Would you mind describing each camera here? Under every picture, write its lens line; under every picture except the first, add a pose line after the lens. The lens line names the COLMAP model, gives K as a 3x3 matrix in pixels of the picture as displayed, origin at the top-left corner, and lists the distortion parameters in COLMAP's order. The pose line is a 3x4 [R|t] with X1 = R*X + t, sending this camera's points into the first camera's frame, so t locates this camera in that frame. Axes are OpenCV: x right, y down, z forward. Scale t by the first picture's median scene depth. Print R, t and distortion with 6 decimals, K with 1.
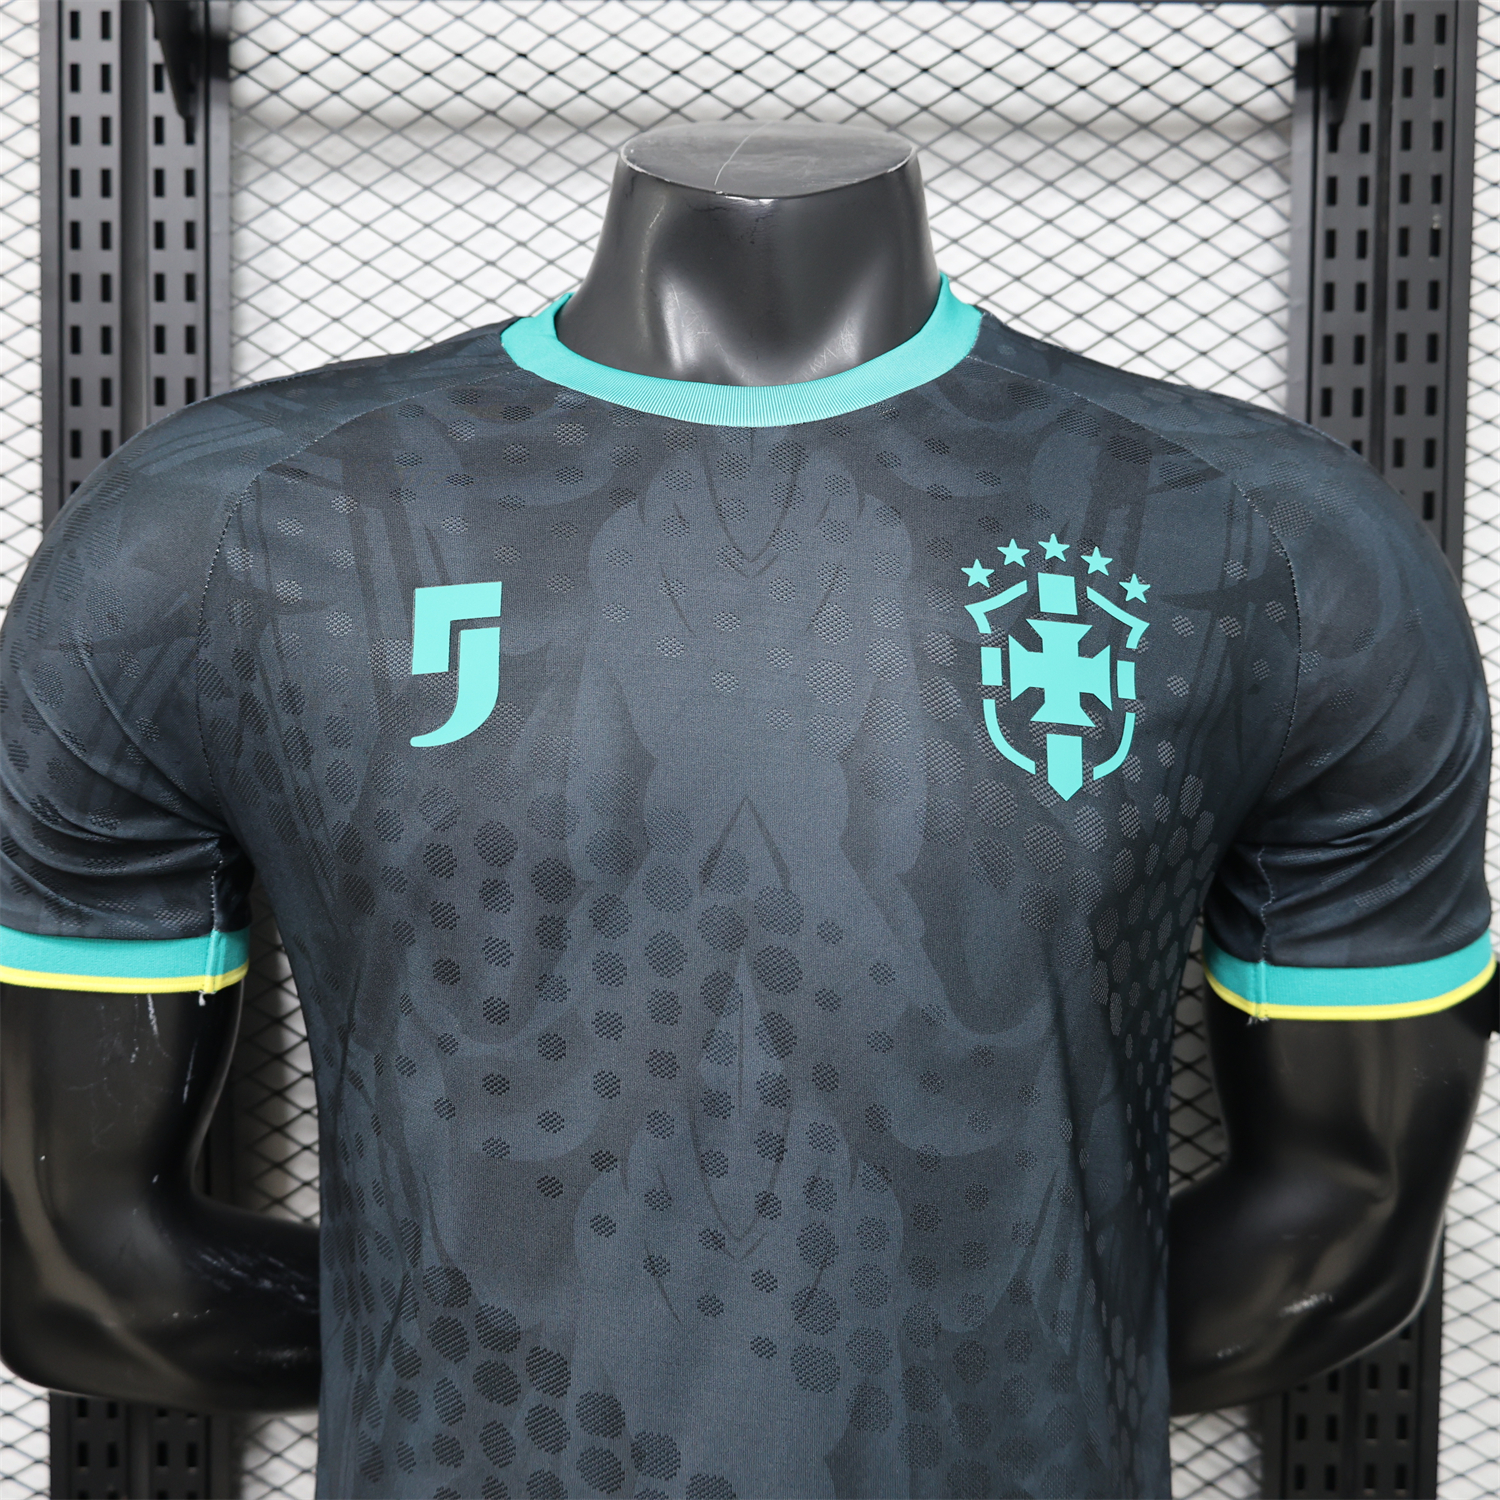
lens RADIAL K [[1463.5, 0, 750.0], [0, 1463.5, 750.0], [0, 0, 1]] dist [0.016536, -0.011460]
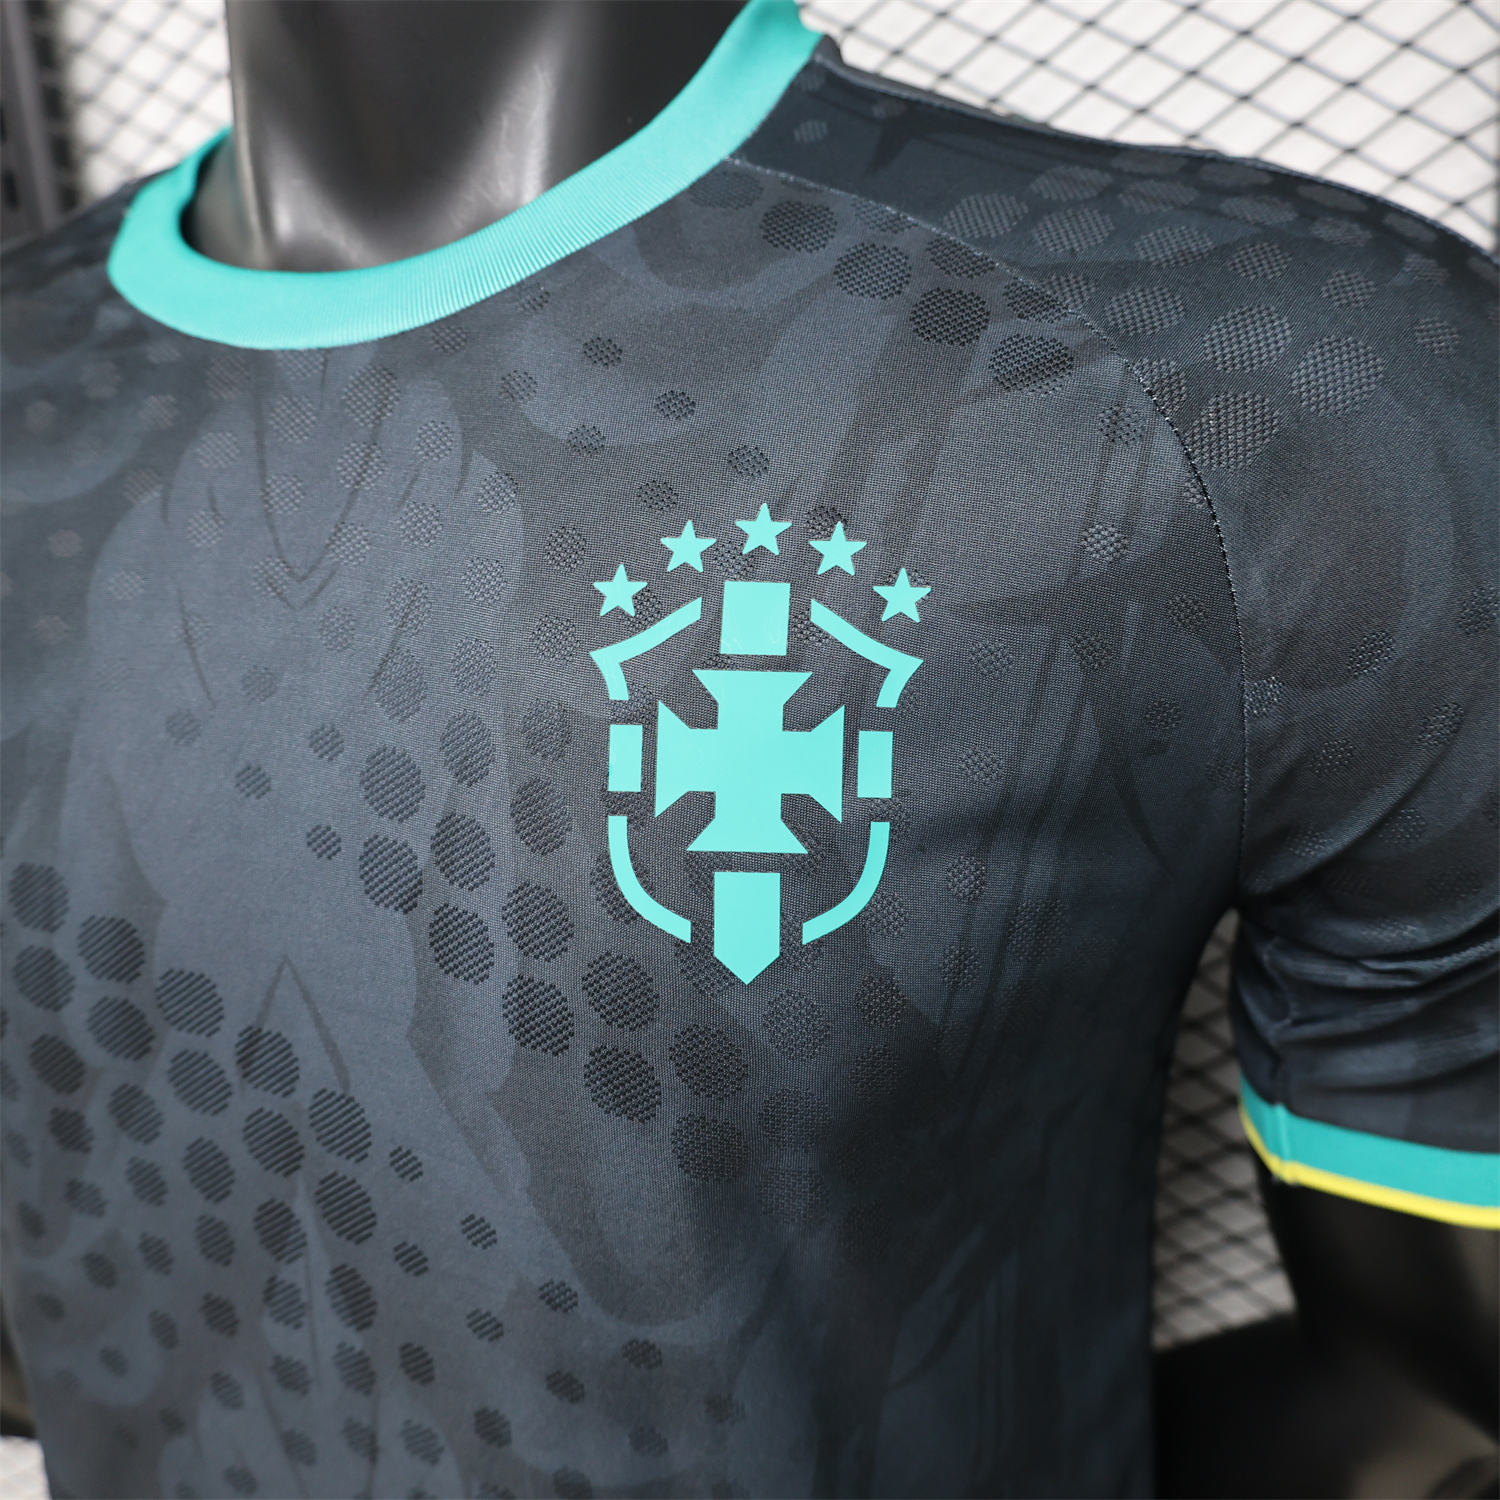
lens RADIAL K [[1498.1, 0, 750.0], [0, 1498.1, 750.0], [0, 0, 1]] dist [-0.001791, -0.002759]
pose [[0.949940, -0.001412, -0.312428, 0.390978], [0.067782, 0.977104, 0.201677, -0.174300], [0.304990, -0.212758, 0.928286, 0.432278]]
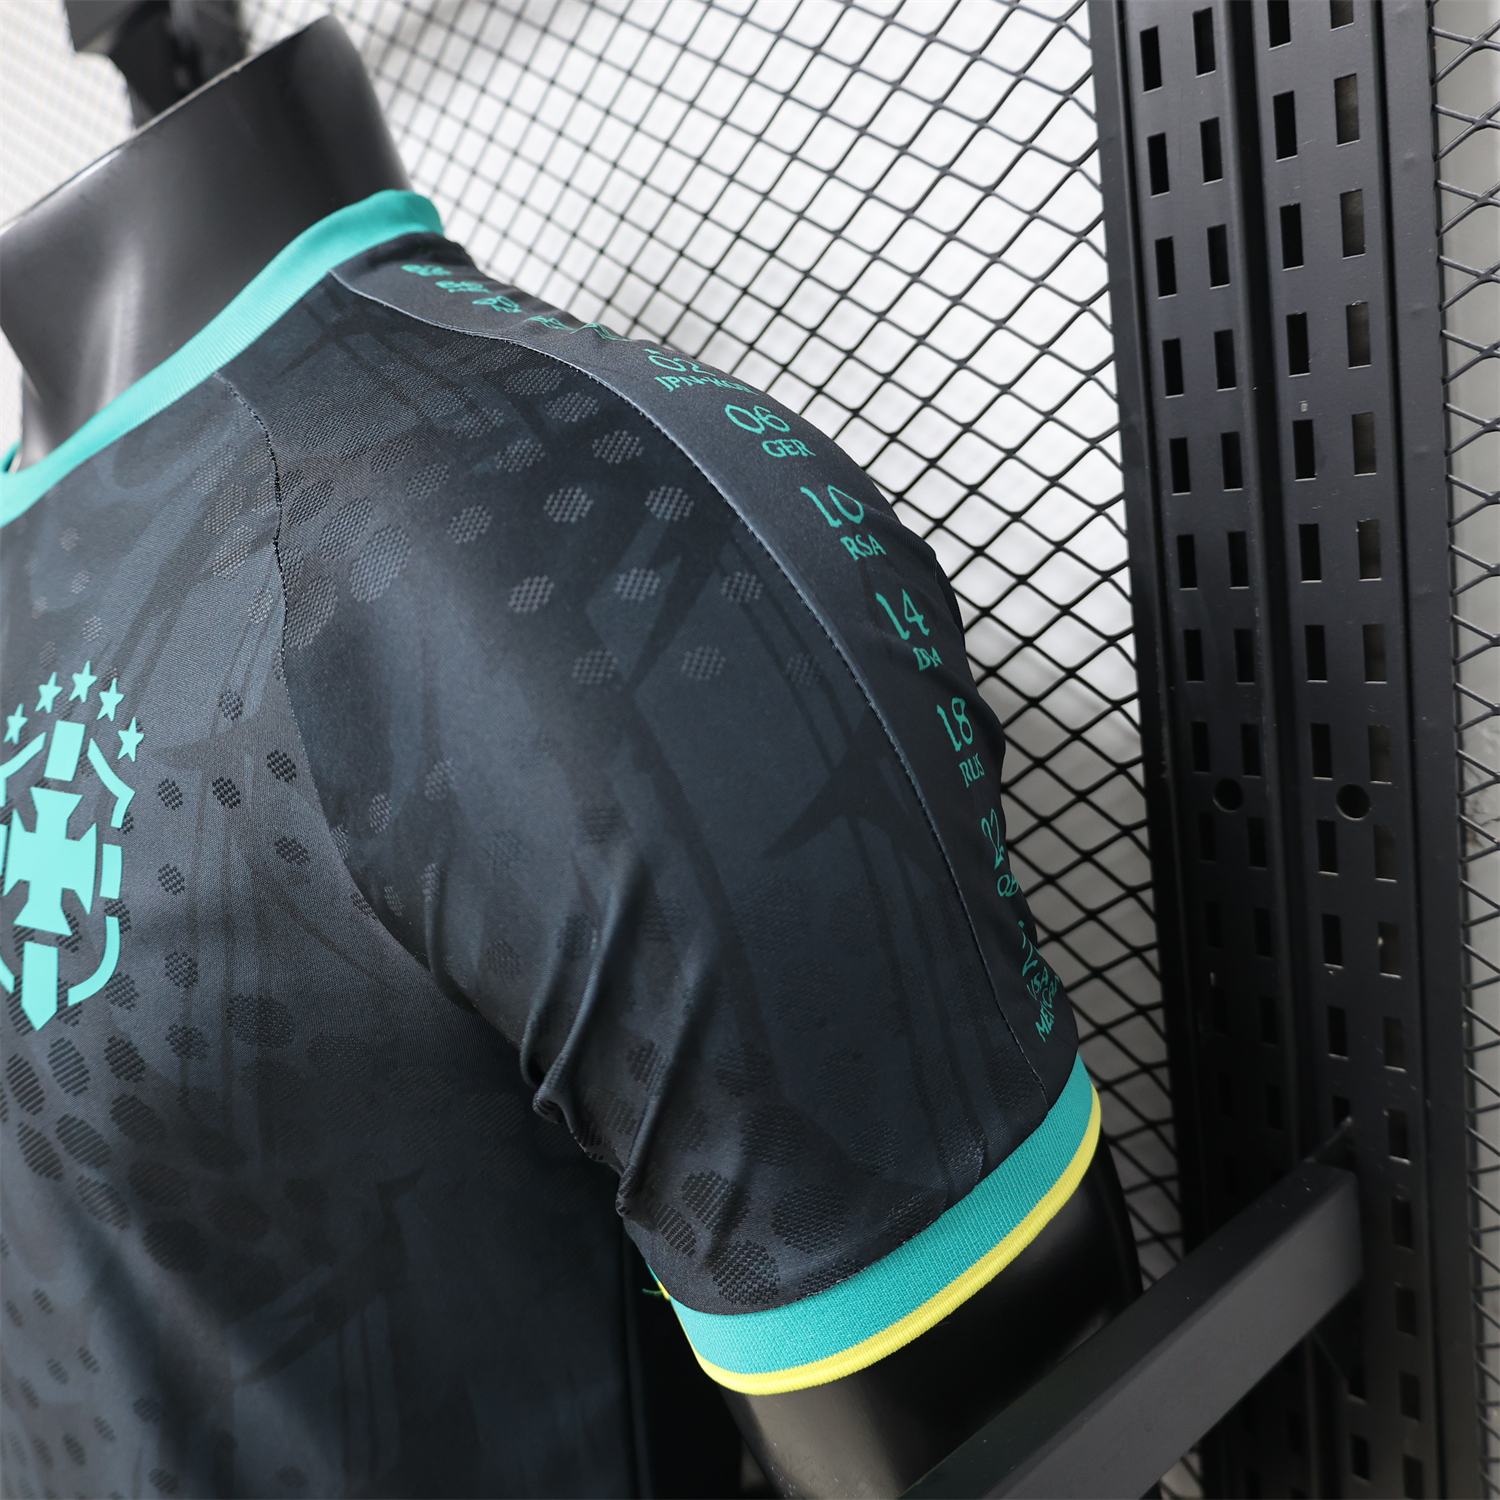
lens RADIAL K [[1463.5, 0, 750.0], [0, 1463.5, 750.0], [0, 0, 1]] dist [0.016536, -0.011460]
pose [[0.678059, 0.039936, -0.733922, 1.002329], [0.105614, 0.982867, 0.151057, -0.183058], [0.727380, -0.179939, 0.662224, 0.749044]]
